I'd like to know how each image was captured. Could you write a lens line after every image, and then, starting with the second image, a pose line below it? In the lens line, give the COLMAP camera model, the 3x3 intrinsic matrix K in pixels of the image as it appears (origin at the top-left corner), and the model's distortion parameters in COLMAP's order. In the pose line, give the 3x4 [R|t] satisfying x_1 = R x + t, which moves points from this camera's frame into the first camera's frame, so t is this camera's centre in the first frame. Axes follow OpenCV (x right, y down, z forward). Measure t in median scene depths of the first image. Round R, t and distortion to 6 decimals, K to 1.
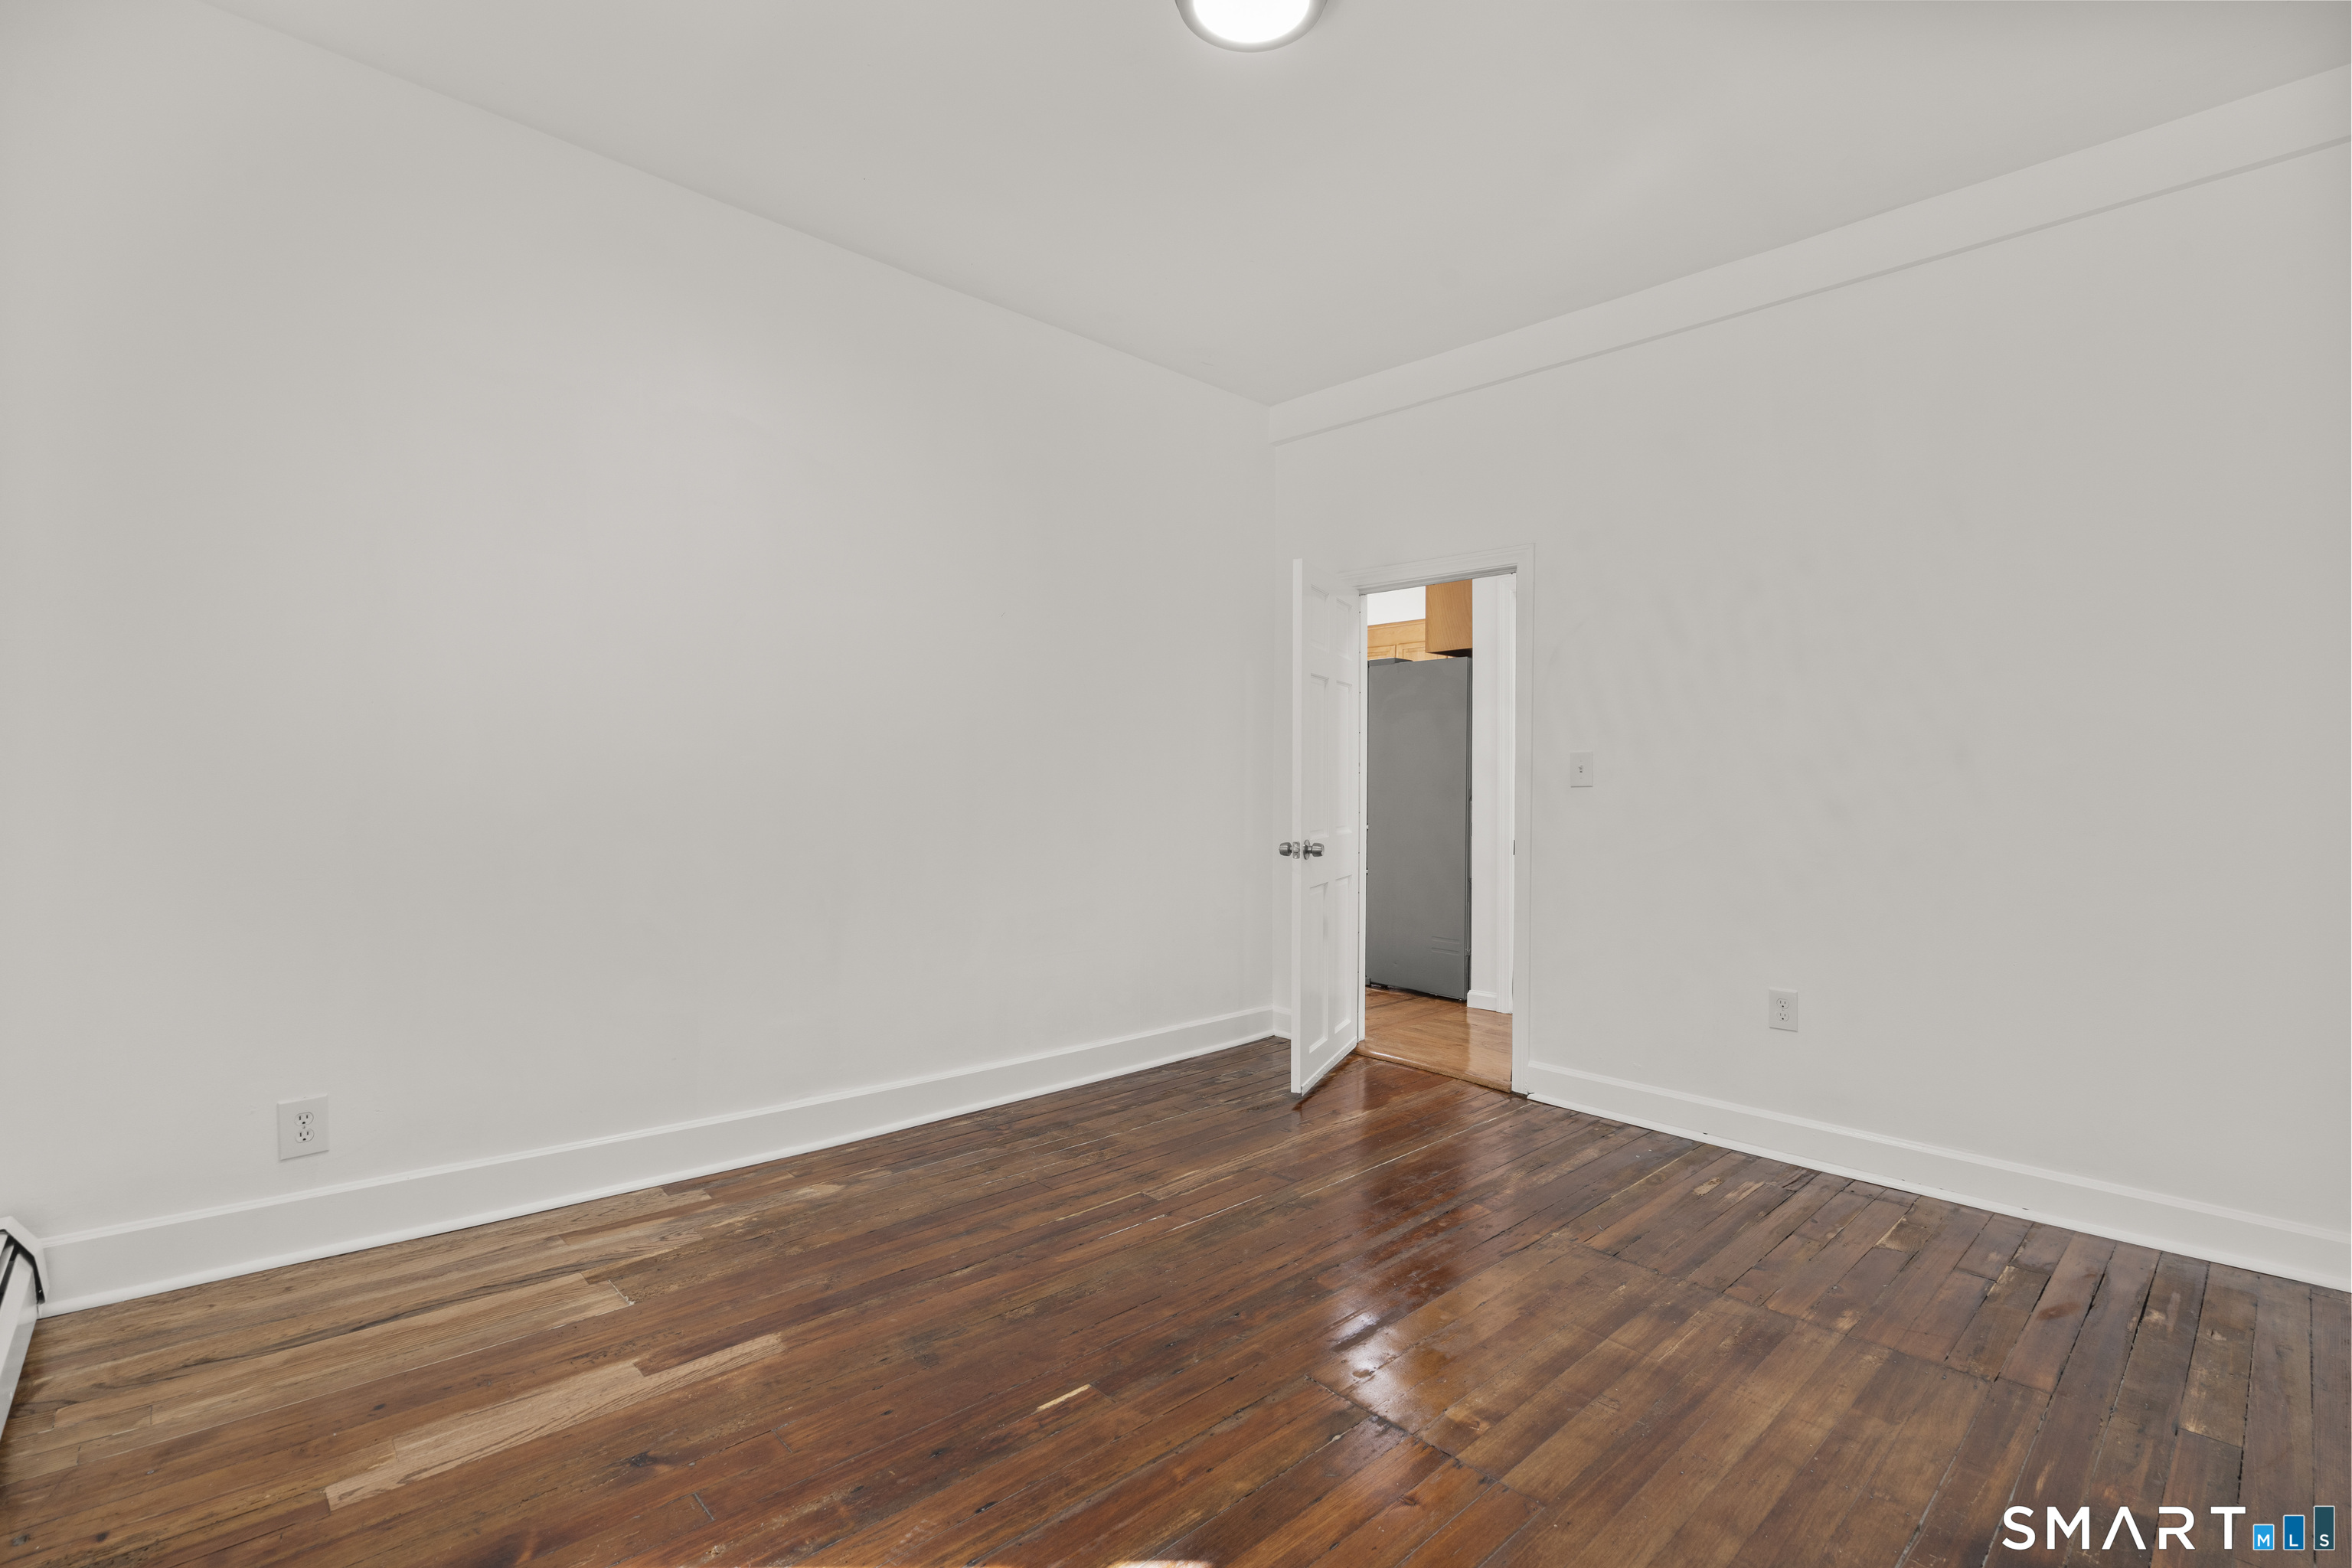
lens RADIAL K [[1058.1, 0, 1174.7], [0, 1058.1, 789.5], [0, 0, 1]] dist [-0.001735, 0.001832]
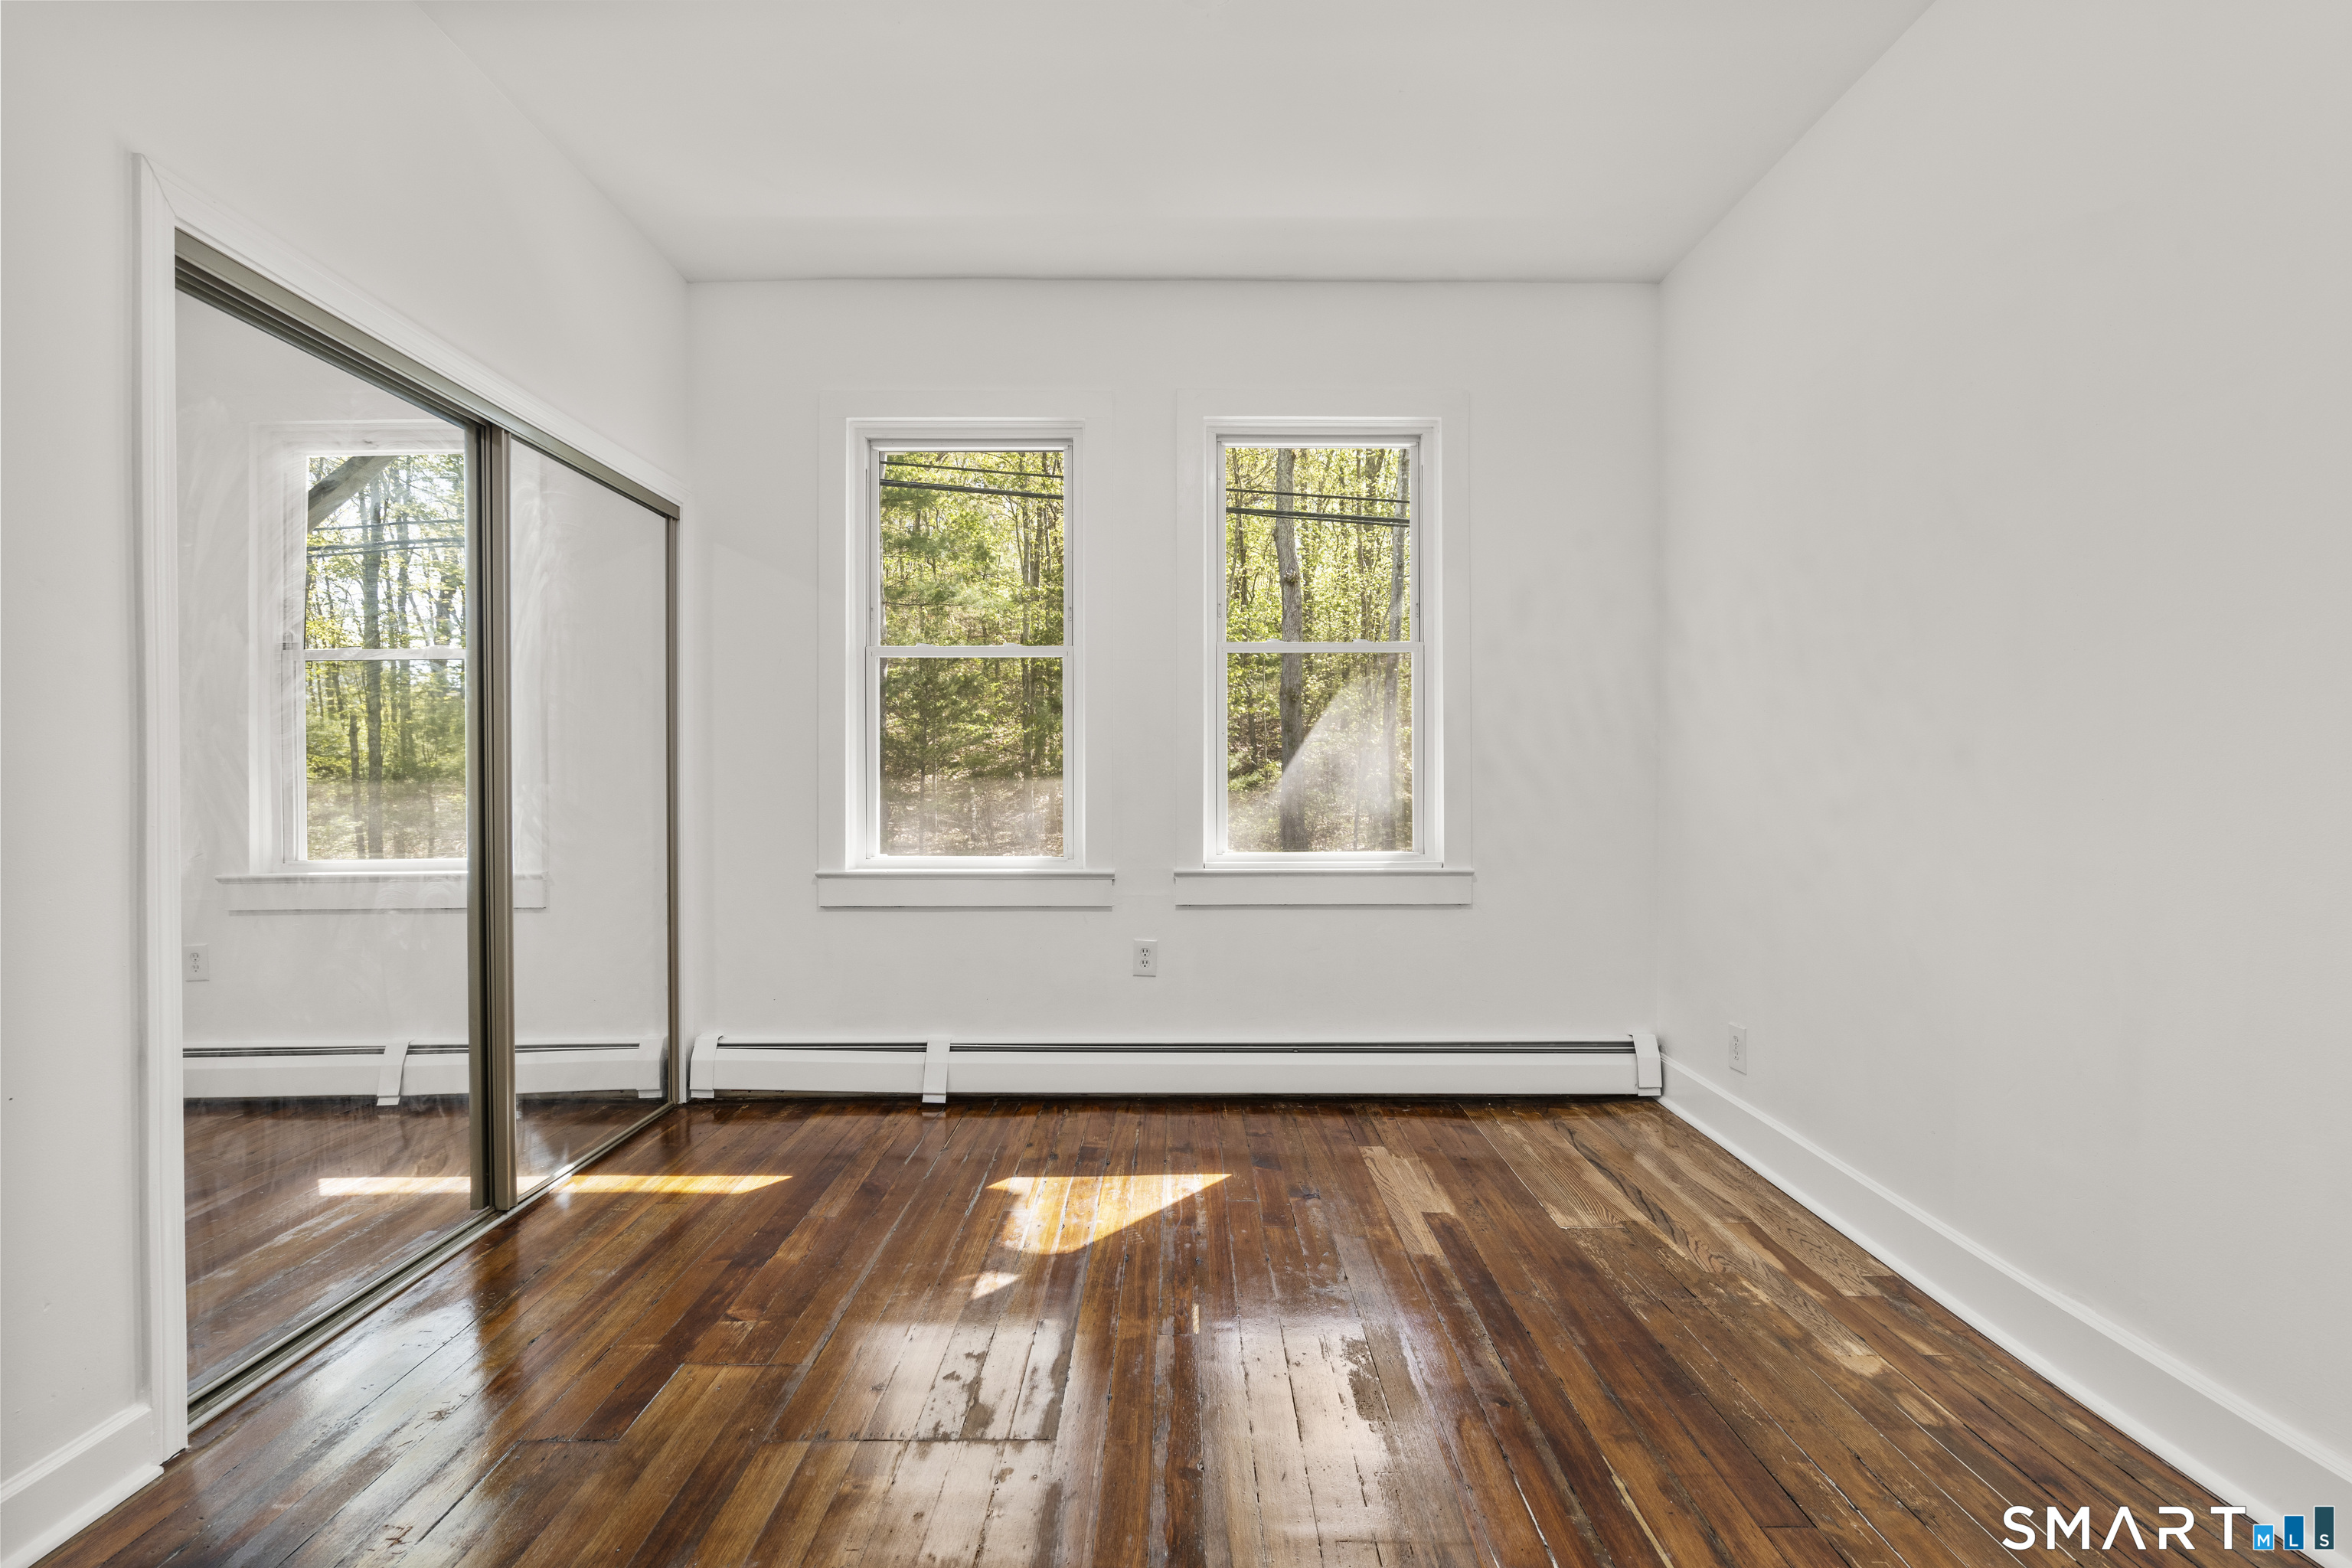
lens RADIAL K [[1063.3, 0, 1182.8], [0, 1063.3, 786.1], [0, 0, 1]] dist [-0.009862, 0.001087]
pose [[-0.686034, -0.005552, -0.727548, 0.610352], [-0.006479, 0.999978, -0.001522, 0.008736], [0.727540, 0.003670, -0.686055, 1.480167]]
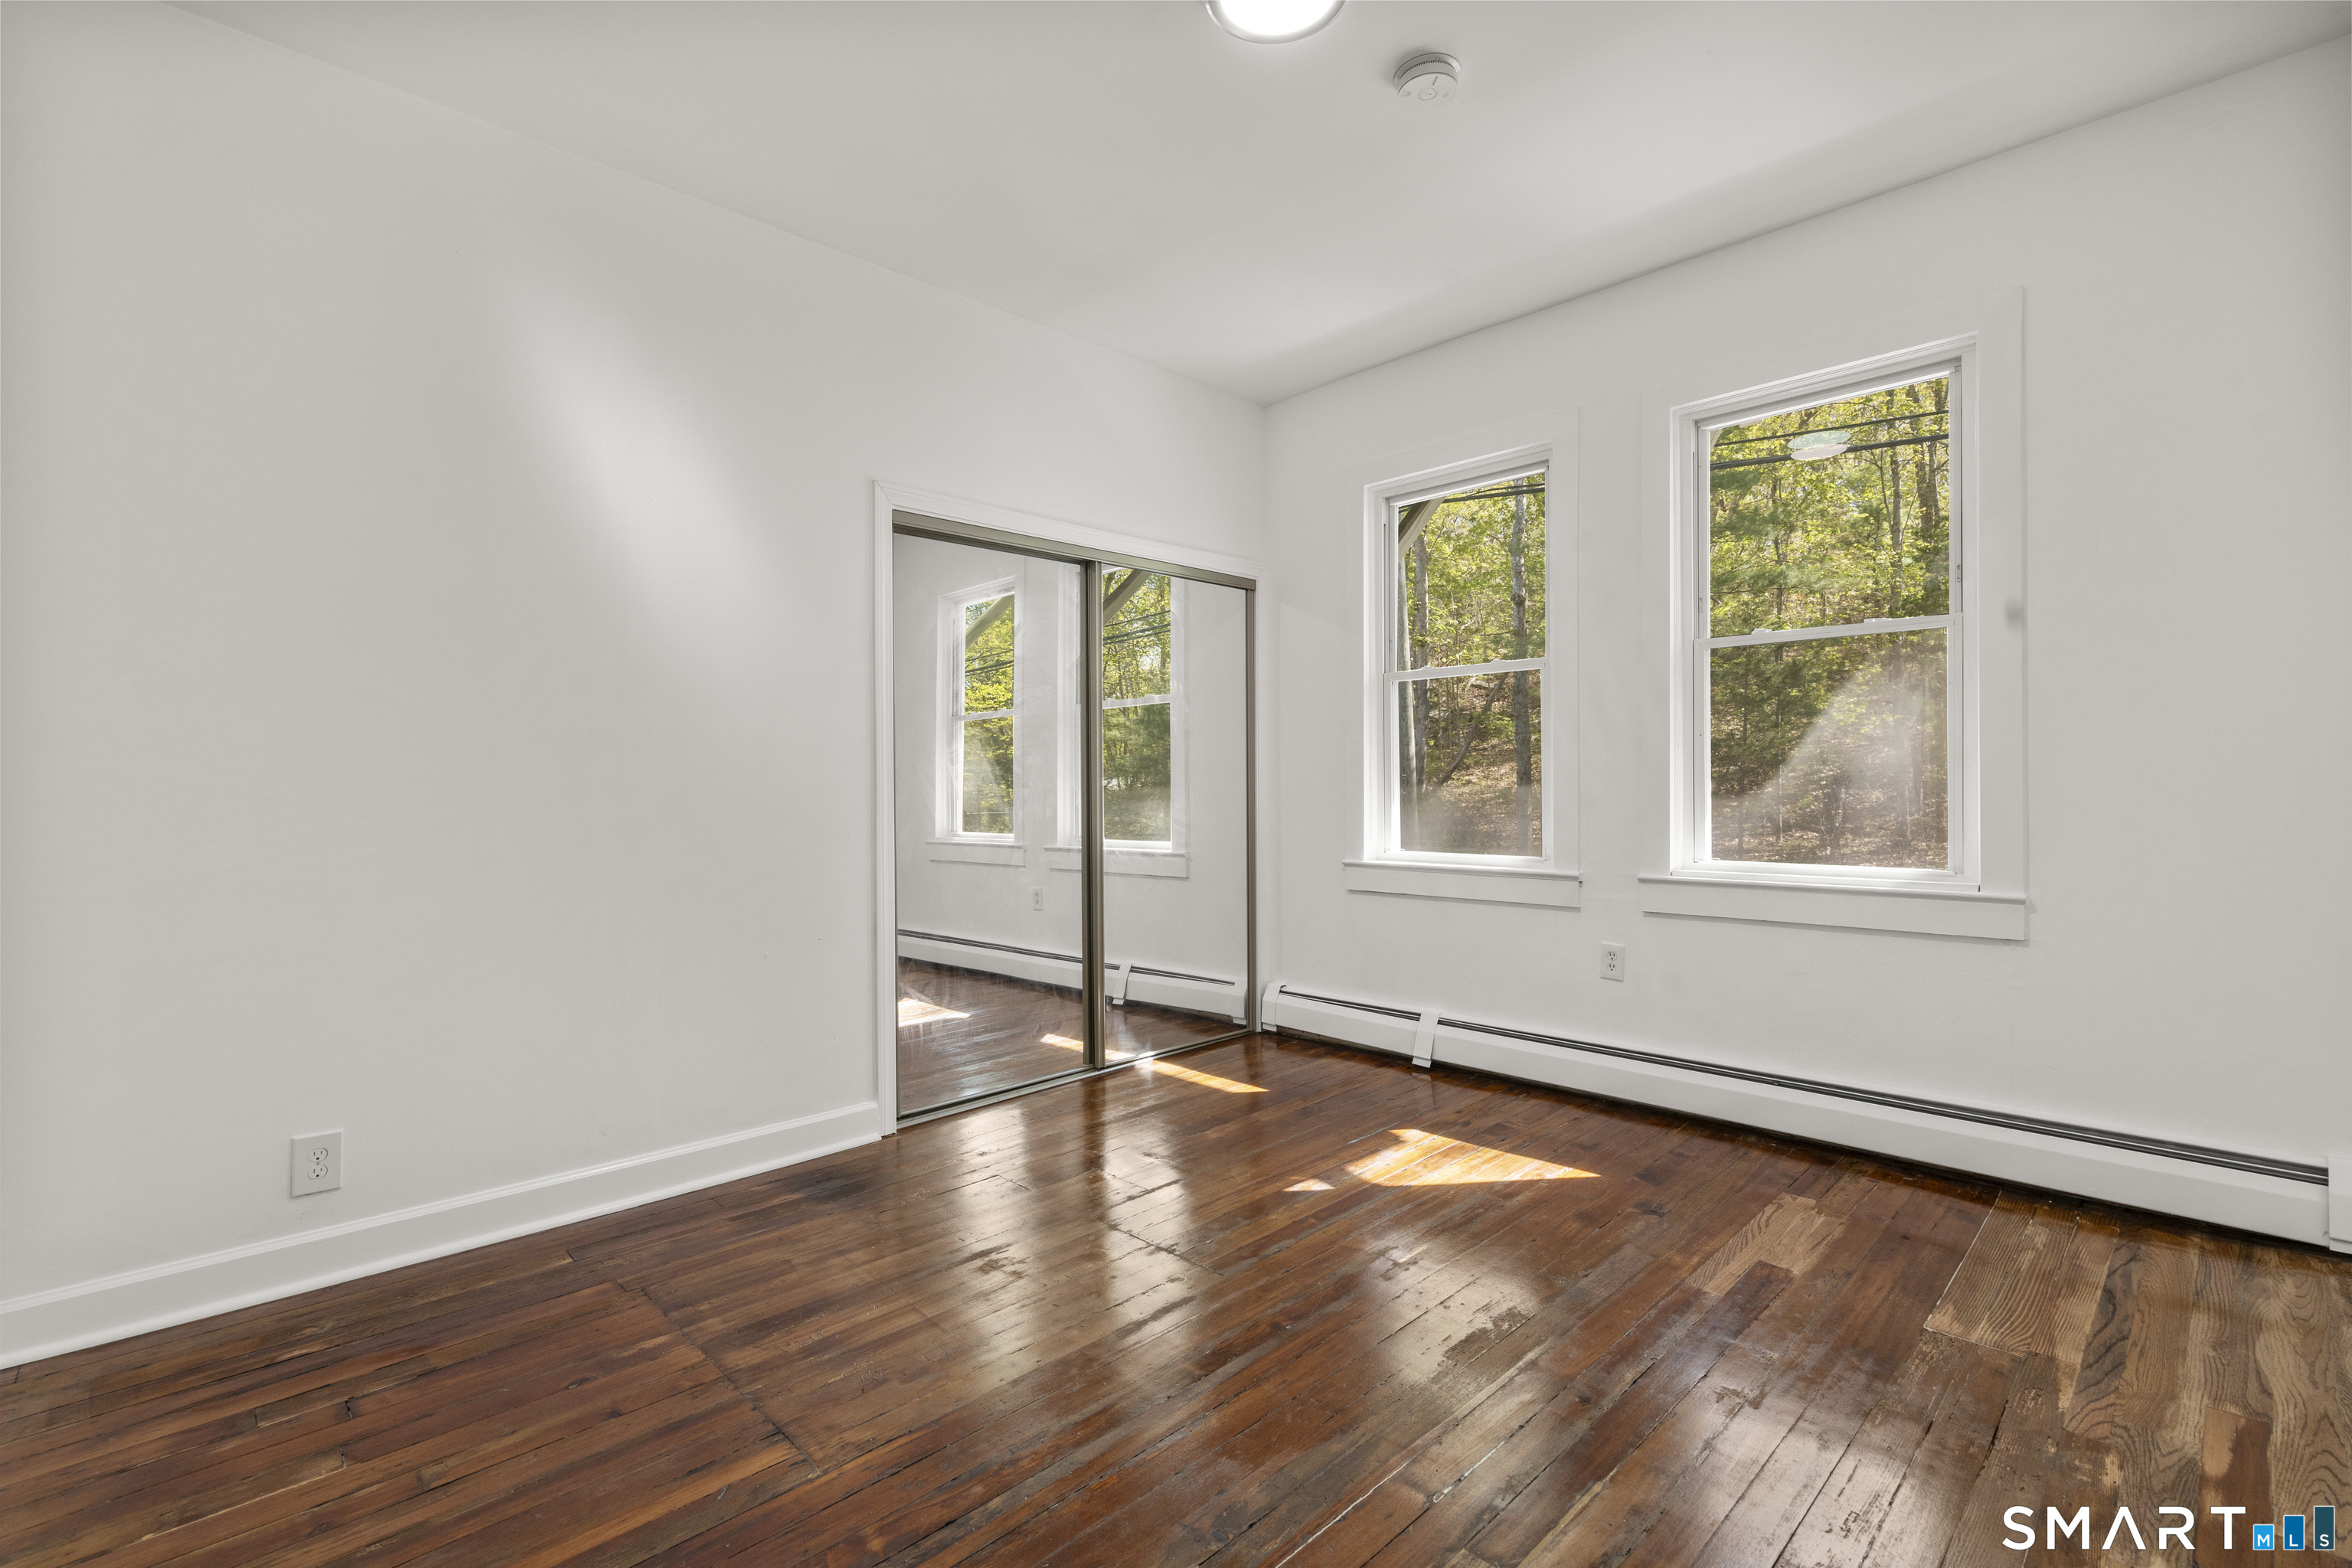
lens RADIAL K [[1058.5, 0, 1162.6], [0, 1058.5, 784.3], [0, 0, 1]] dist [-0.000405, -0.000028]
pose [[-0.999975, -0.000590, -0.007108, 0.177410], [-0.000582, 0.999999, -0.001035, -0.000376], [0.007109, -0.001031, -0.999974, 1.932278]]
